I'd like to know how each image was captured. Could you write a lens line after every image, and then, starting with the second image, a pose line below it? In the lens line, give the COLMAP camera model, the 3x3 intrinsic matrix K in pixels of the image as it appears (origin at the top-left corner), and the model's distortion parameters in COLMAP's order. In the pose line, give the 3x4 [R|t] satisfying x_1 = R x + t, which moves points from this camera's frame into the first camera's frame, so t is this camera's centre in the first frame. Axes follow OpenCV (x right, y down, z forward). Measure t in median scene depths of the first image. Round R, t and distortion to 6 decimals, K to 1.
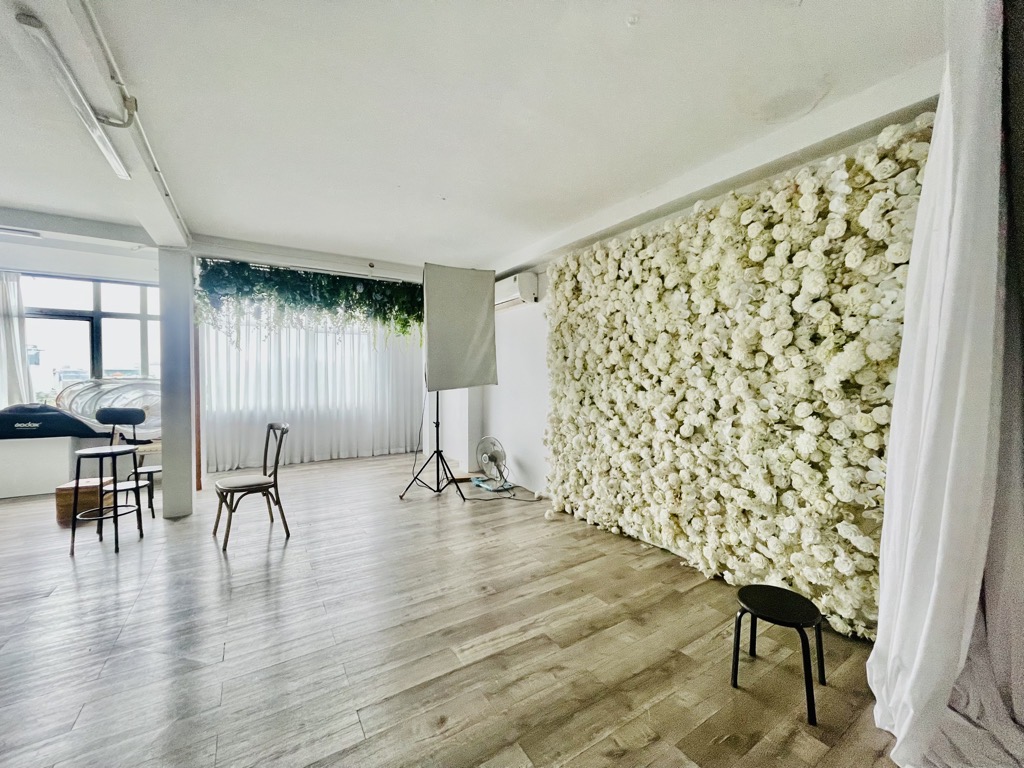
lens RADIAL K [[409.9, 0, 509.3], [0, 409.9, 383.8], [0, 0, 1]] dist [-0.005125, 0.000043]
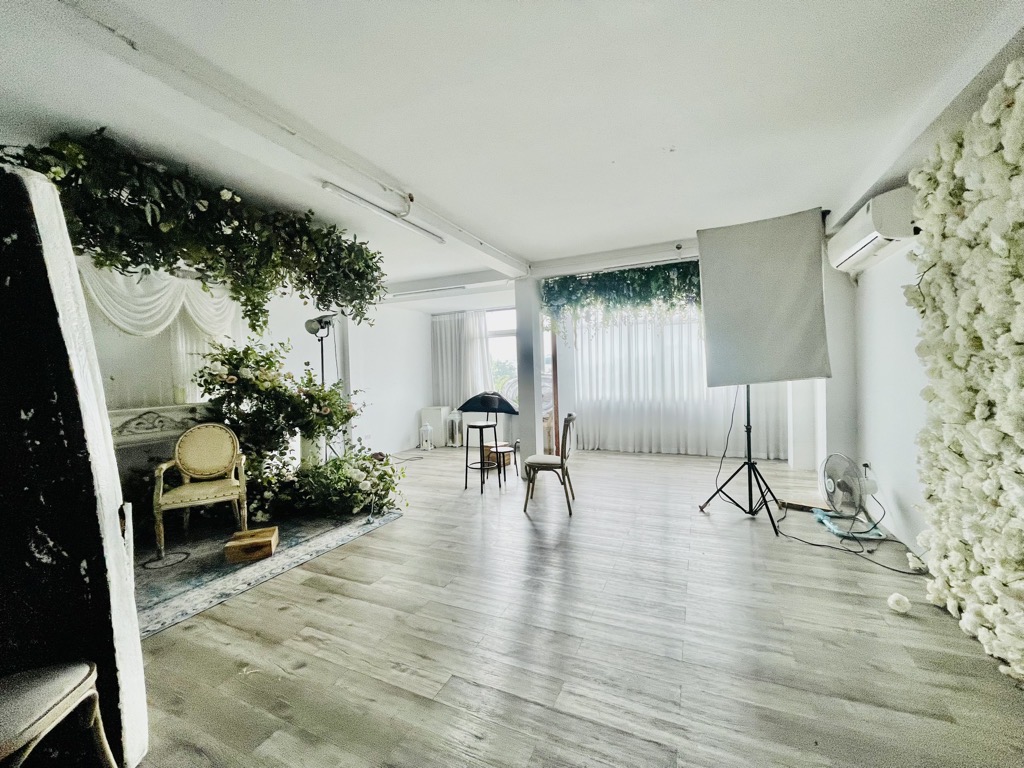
lens RADIAL K [[409.9, 0, 509.3], [0, 409.9, 383.8], [0, 0, 1]] dist [-0.005125, 0.000043]
pose [[0.540586, 0.005624, -0.841270, 0.236266], [0.015559, 0.999740, 0.016681, -0.006589], [0.841145, -0.022107, 0.540358, 0.192437]]
